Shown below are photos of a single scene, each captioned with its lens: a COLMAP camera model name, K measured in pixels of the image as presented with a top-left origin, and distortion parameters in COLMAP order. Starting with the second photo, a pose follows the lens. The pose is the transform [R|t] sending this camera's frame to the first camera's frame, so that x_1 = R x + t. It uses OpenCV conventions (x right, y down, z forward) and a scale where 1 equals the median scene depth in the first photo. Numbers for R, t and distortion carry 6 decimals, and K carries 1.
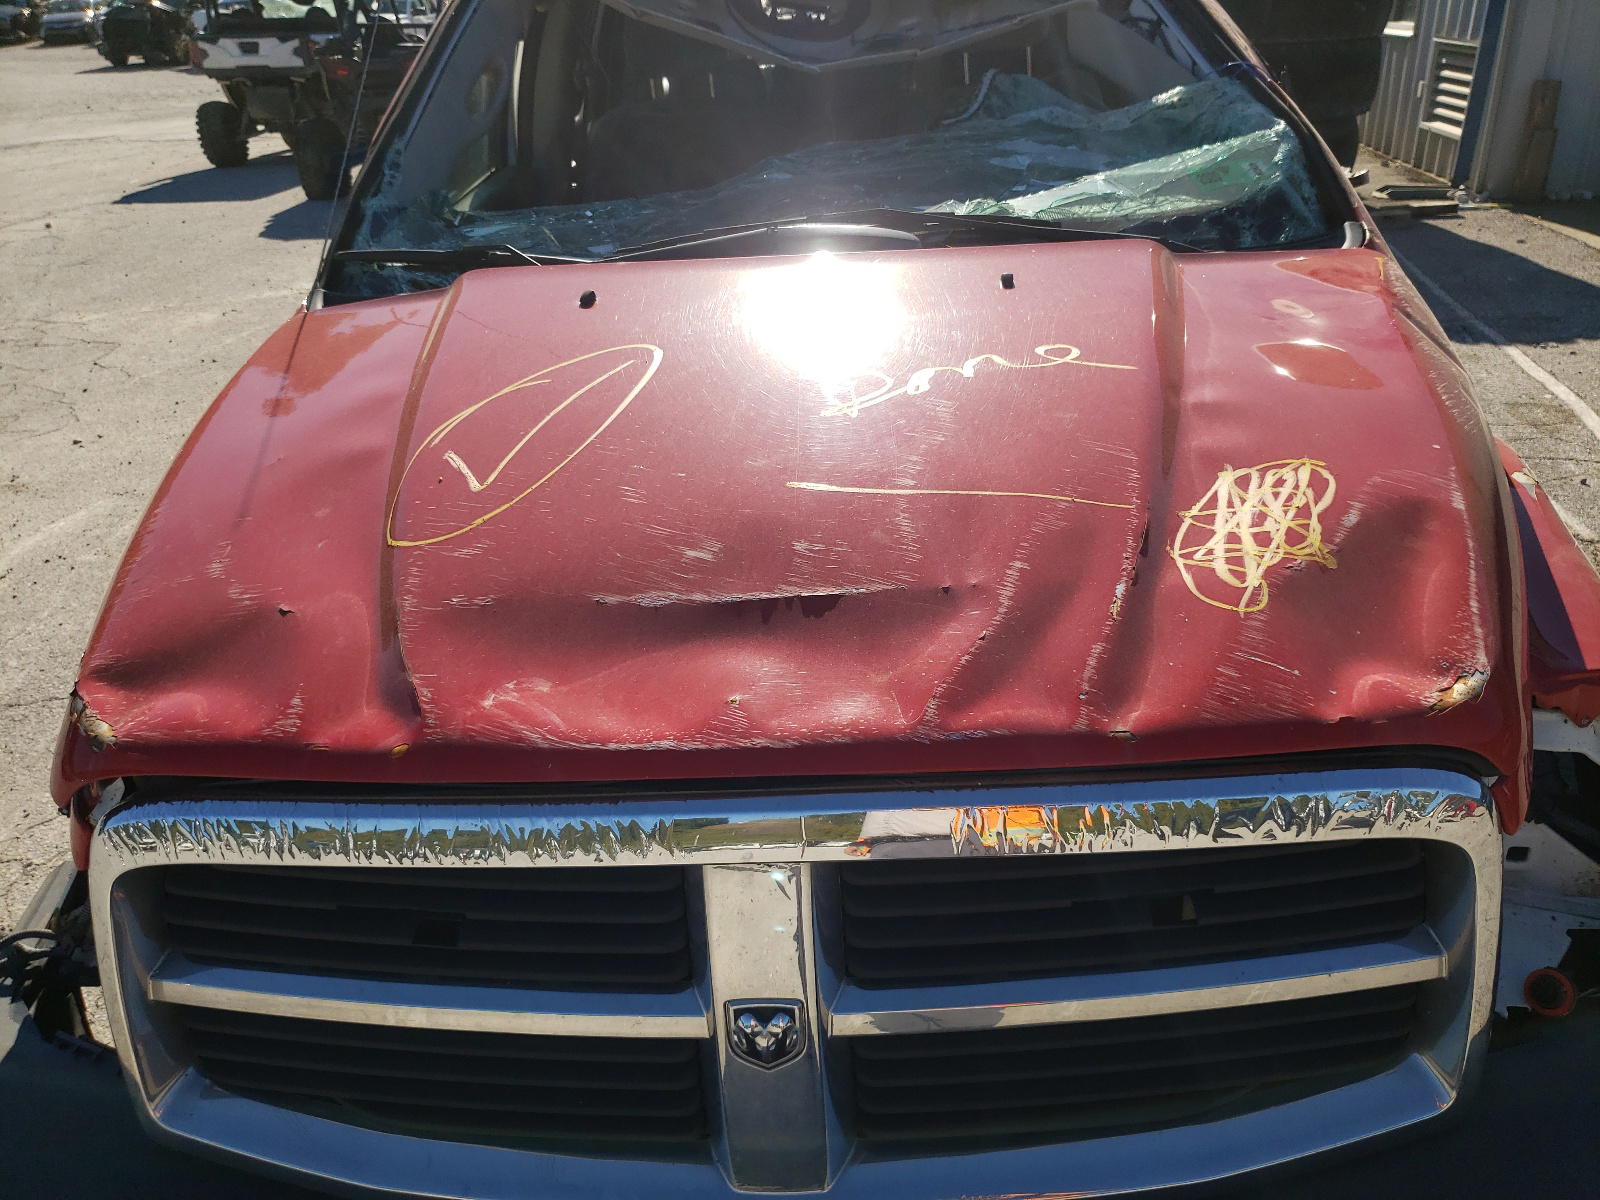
lens RADIAL K [[1236.8, 0, 817.5], [0, 1236.8, 591.3], [0, 0, 1]] dist [0.009863, 0.015842]
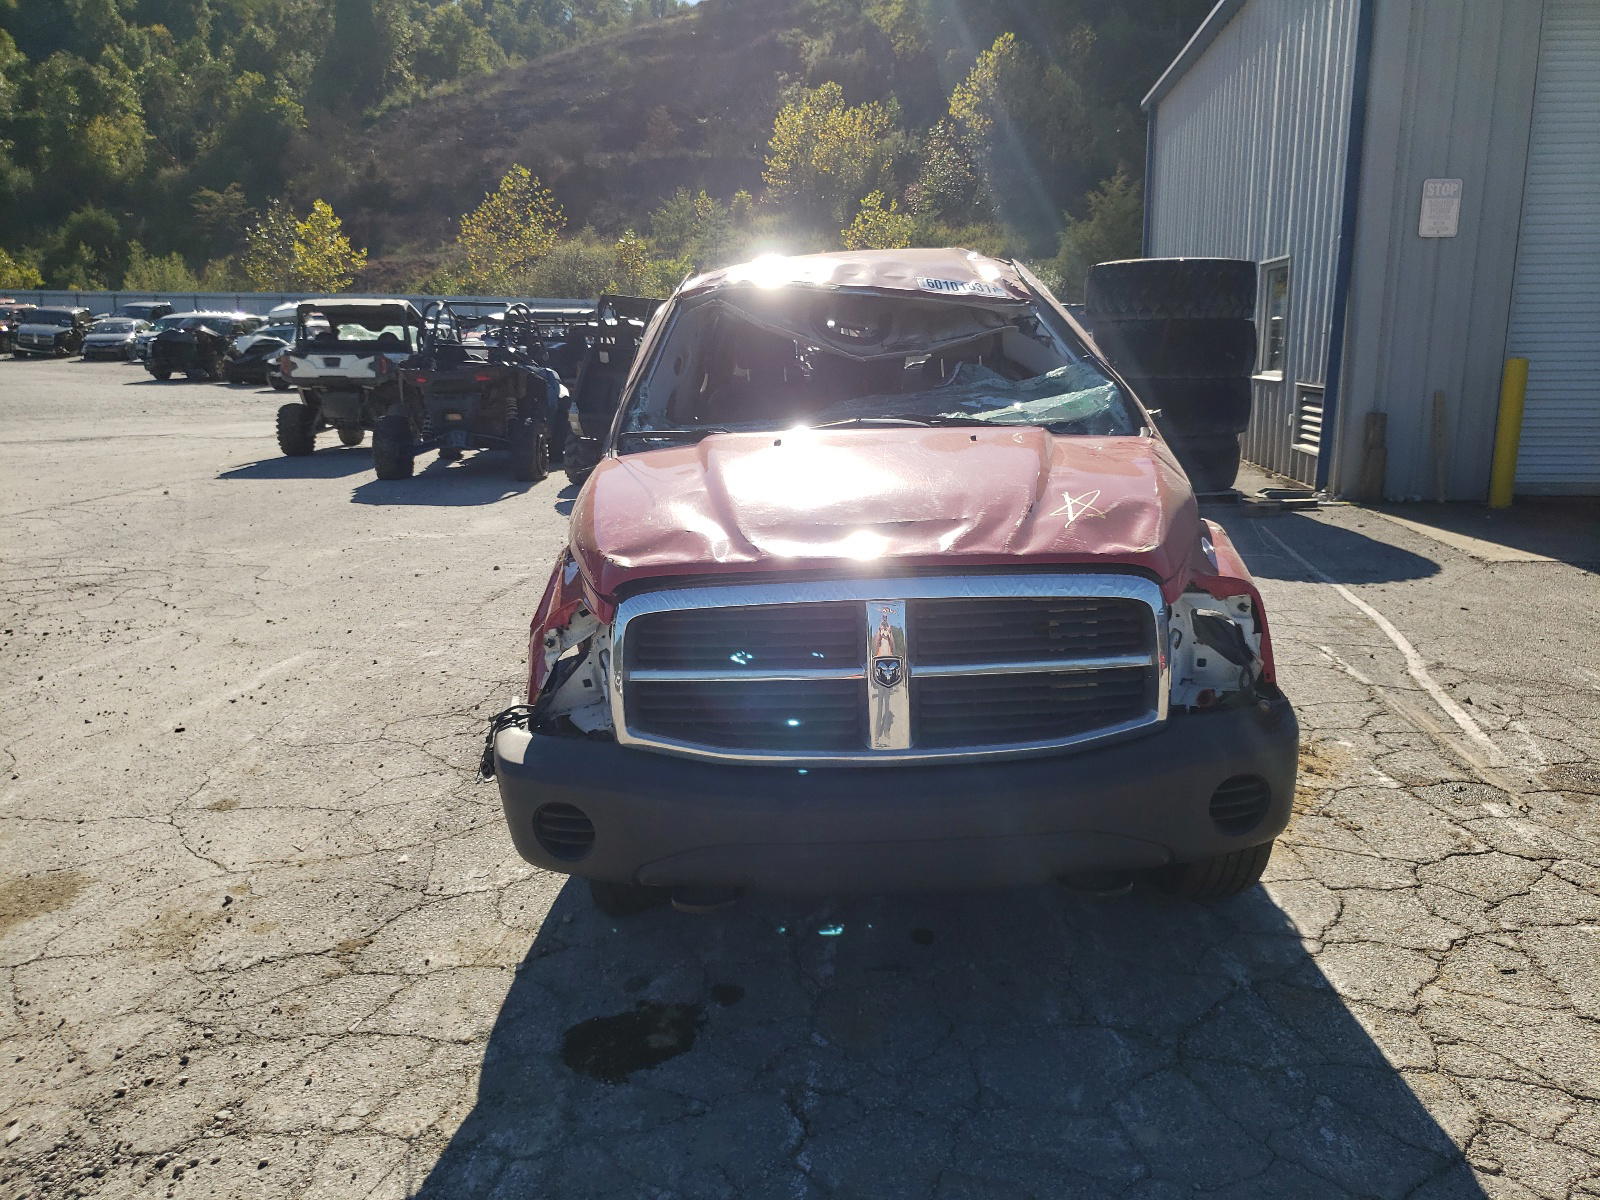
lens RADIAL K [[1250.0, 0, 837.1], [0, 1250.0, 605.7], [0, 0, 1]] dist [0.007521, 0.009060]
pose [[0.998647, 0.021634, 0.047284, -0.031504], [-0.009693, 0.970855, -0.239473, 0.097562], [-0.051087, 0.238691, 0.969751, -0.178630]]
